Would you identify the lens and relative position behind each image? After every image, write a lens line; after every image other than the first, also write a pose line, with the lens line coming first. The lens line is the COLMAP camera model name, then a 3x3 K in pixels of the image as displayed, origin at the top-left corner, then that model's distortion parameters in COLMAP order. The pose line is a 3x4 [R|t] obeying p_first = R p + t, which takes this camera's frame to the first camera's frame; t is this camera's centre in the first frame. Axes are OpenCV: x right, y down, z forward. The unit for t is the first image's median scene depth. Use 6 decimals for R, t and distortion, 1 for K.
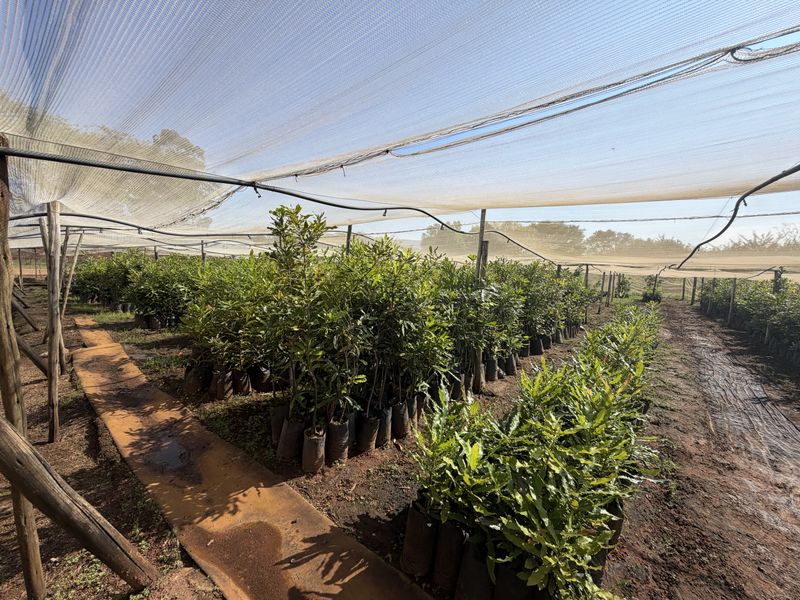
lens RADIAL K [[323.4, 0, 400.0], [0, 323.4, 300.0], [0, 0, 1]] dist [0.000020, 0.000062]
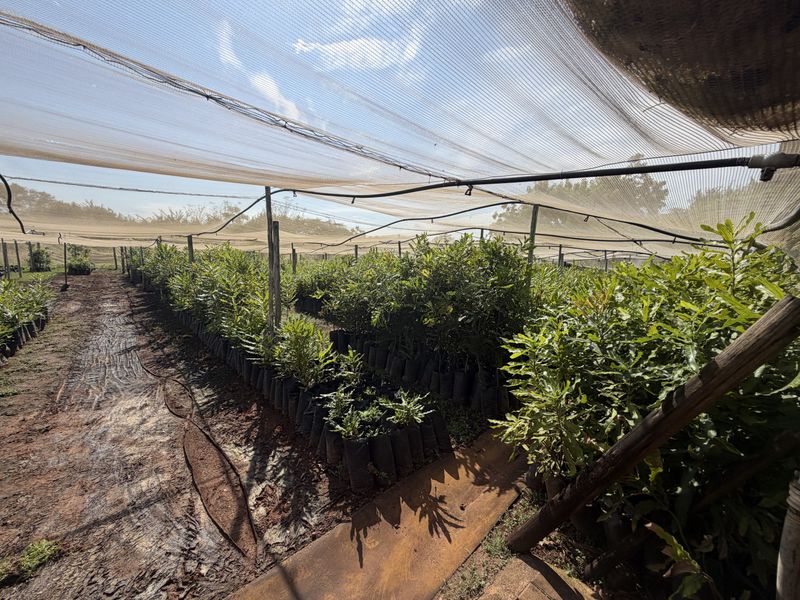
lens RADIAL K [[323.4, 0, 400.0], [0, 323.4, 300.0], [0, 0, 1]] dist [0.000020, 0.000062]
pose [[0.145676, -0.163931, 0.975656, 0.150450], [0.073227, 0.985258, 0.154610, 0.024162], [-0.986619, 0.048921, 0.155532, -0.157807]]
